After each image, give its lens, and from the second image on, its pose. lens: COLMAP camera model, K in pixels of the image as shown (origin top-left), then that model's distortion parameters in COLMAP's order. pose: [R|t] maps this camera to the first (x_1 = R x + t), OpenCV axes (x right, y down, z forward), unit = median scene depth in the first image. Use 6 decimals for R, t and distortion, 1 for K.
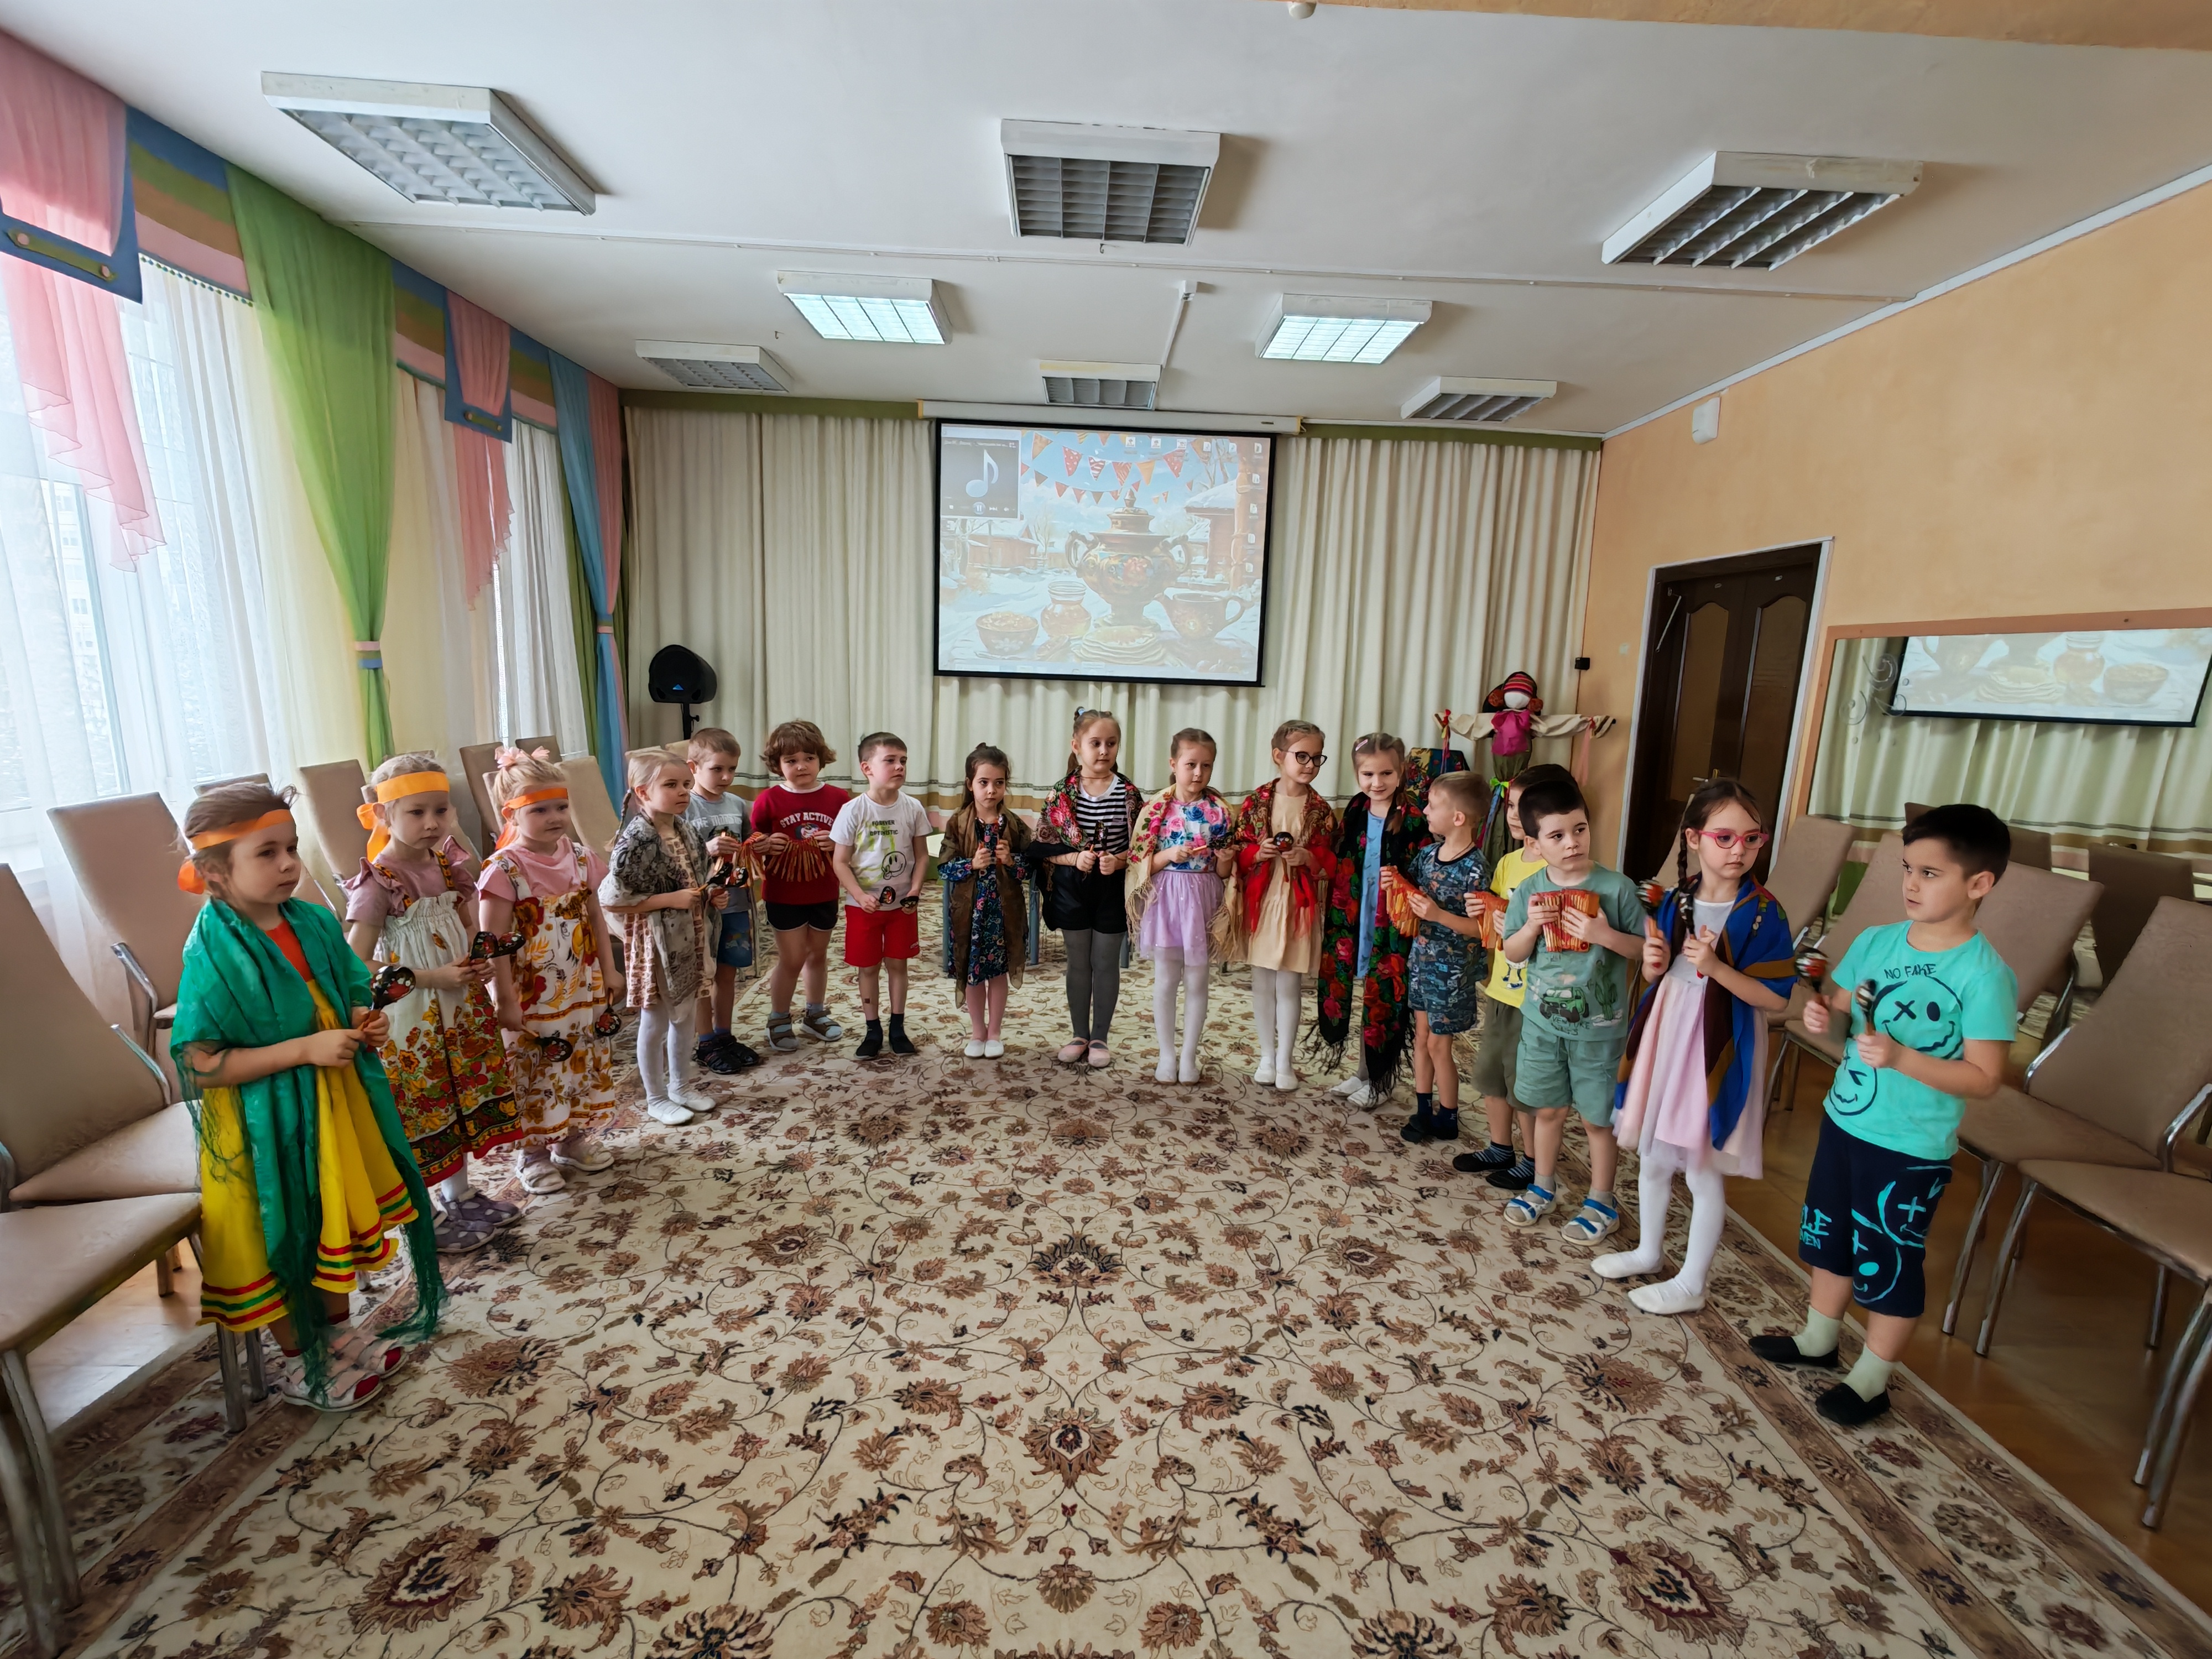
lens RADIAL K [[1053.7, 0, 1133.6], [0, 1053.7, 815.9], [0, 0, 1]] dist [-0.009548, 0.002924]
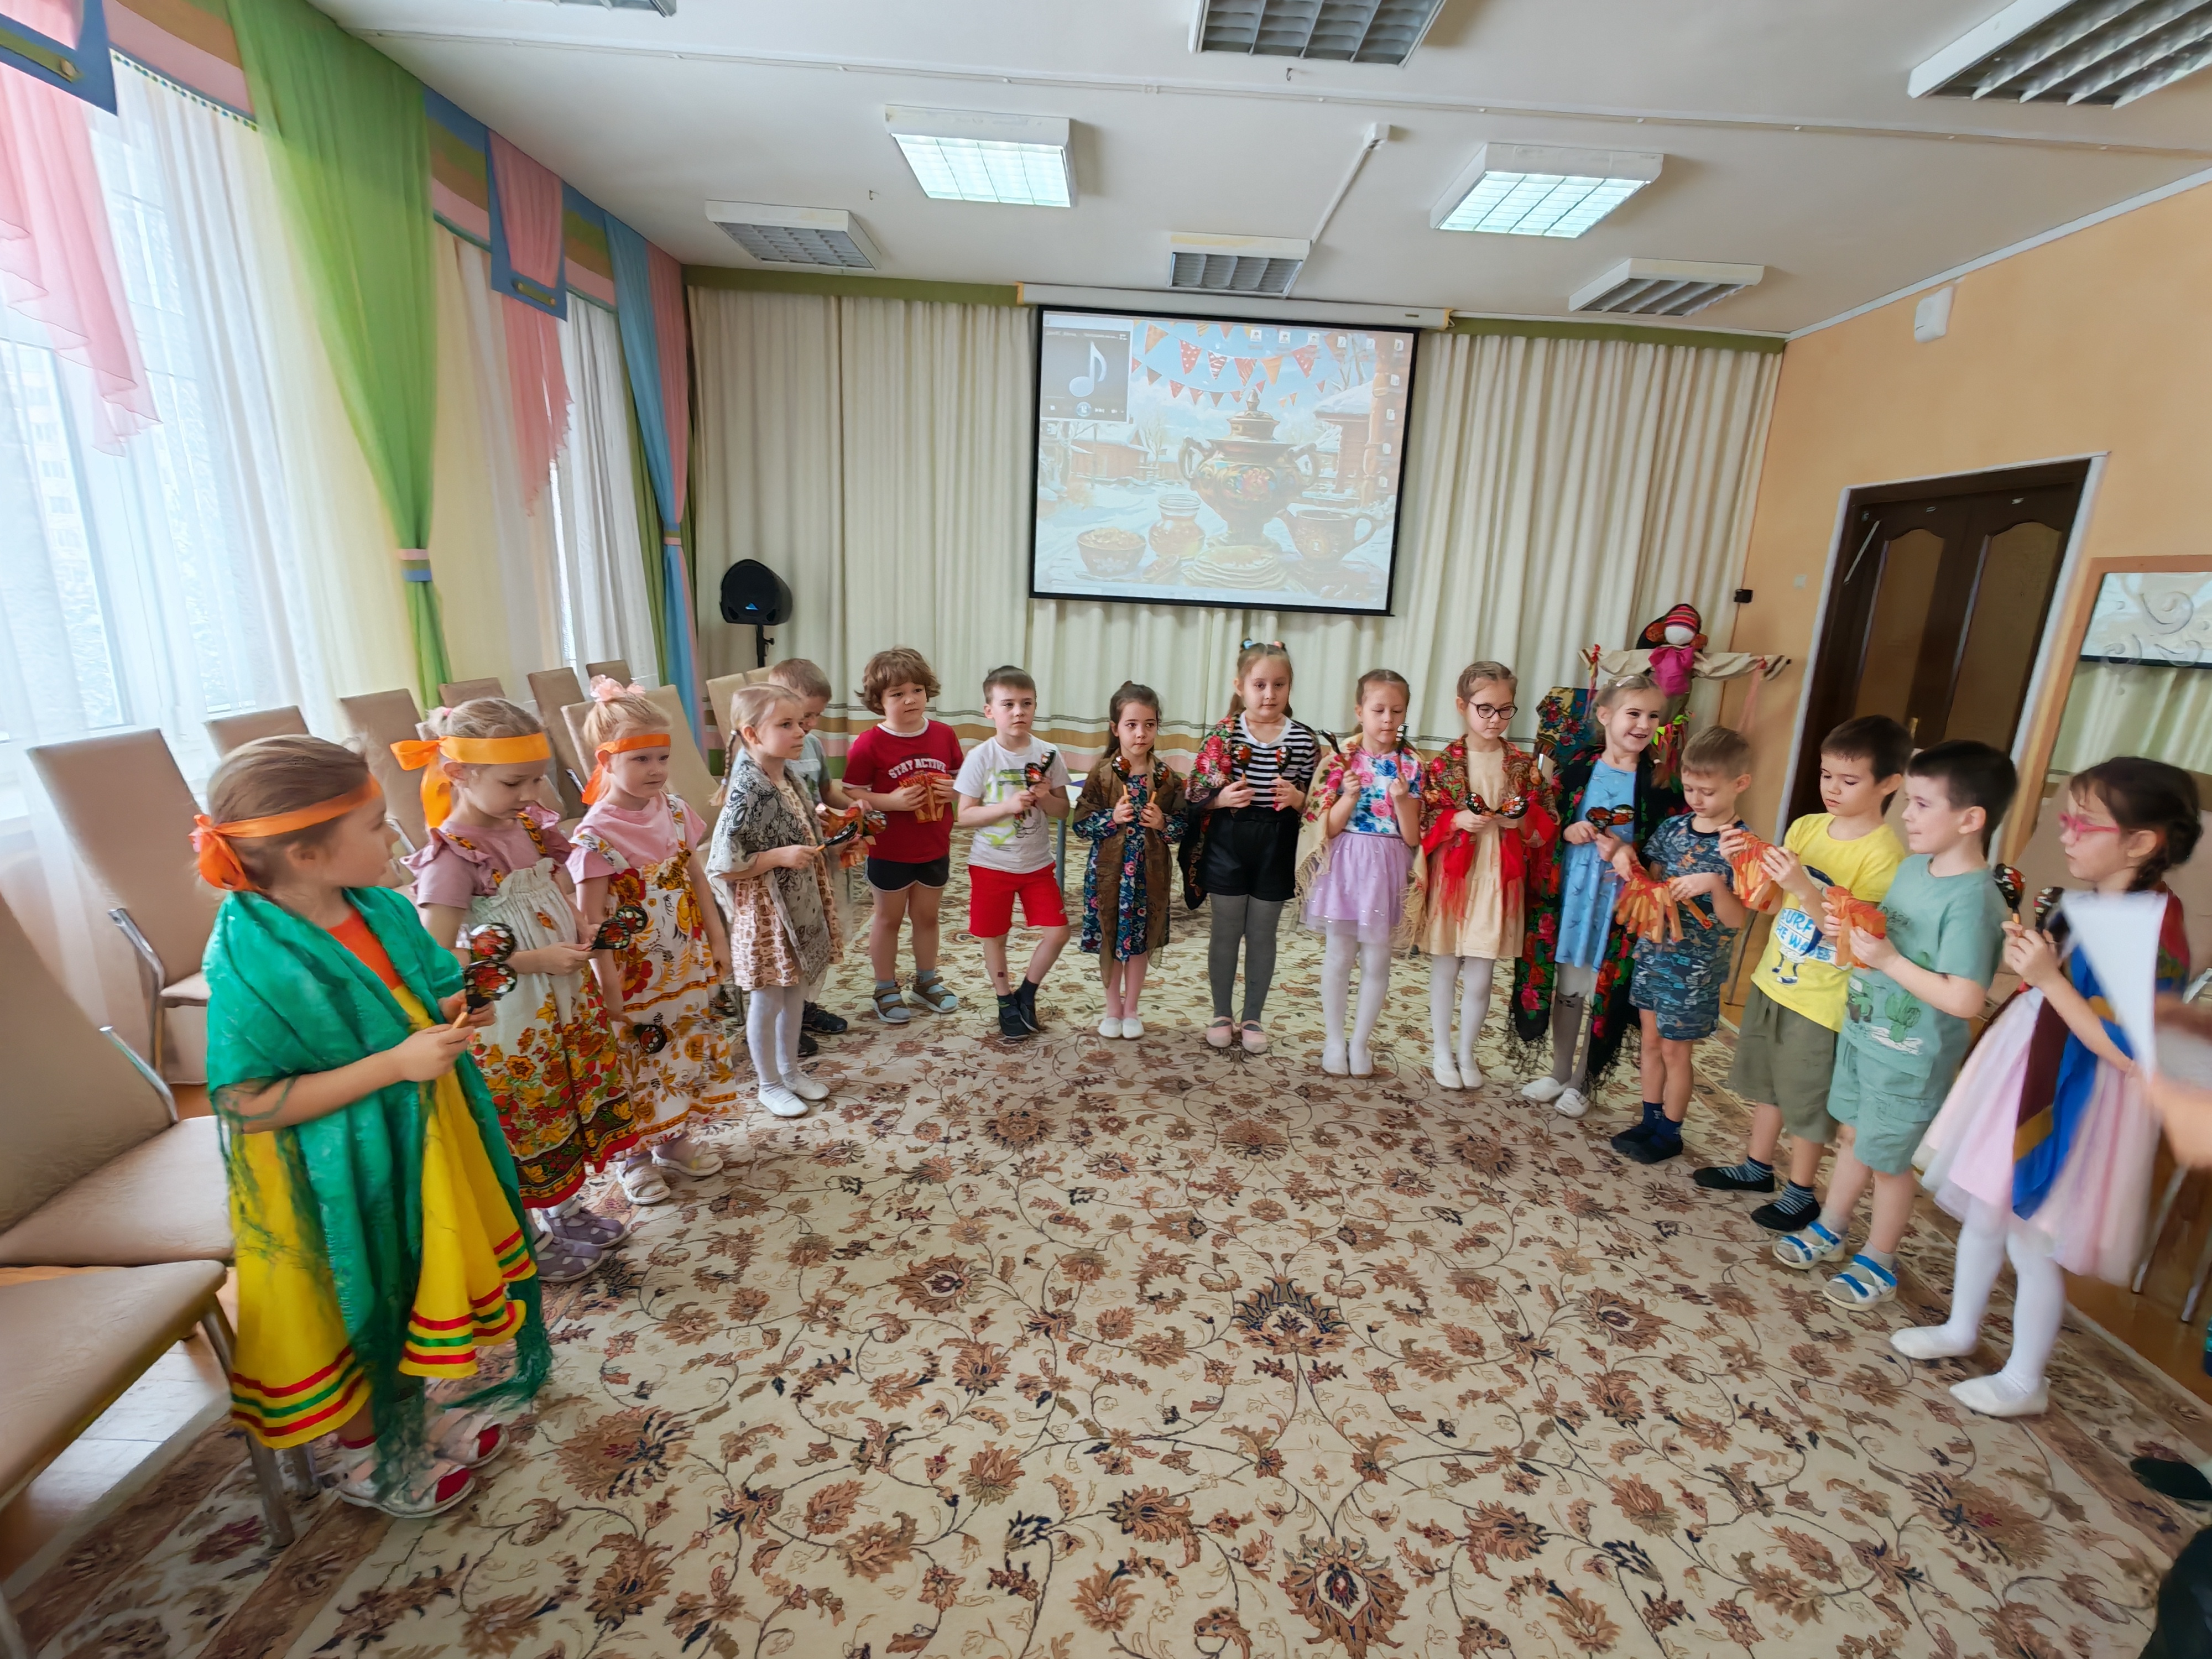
lens RADIAL K [[1053.7, 0, 1151.6], [0, 1053.7, 821.4], [0, 0, 1]] dist [-0.009548, 0.002924]
pose [[0.999656, 0.019975, -0.017004, -0.144310], [-0.018622, 0.996912, 0.076287, -0.027017], [0.018475, -0.075944, 0.996941, 0.180460]]
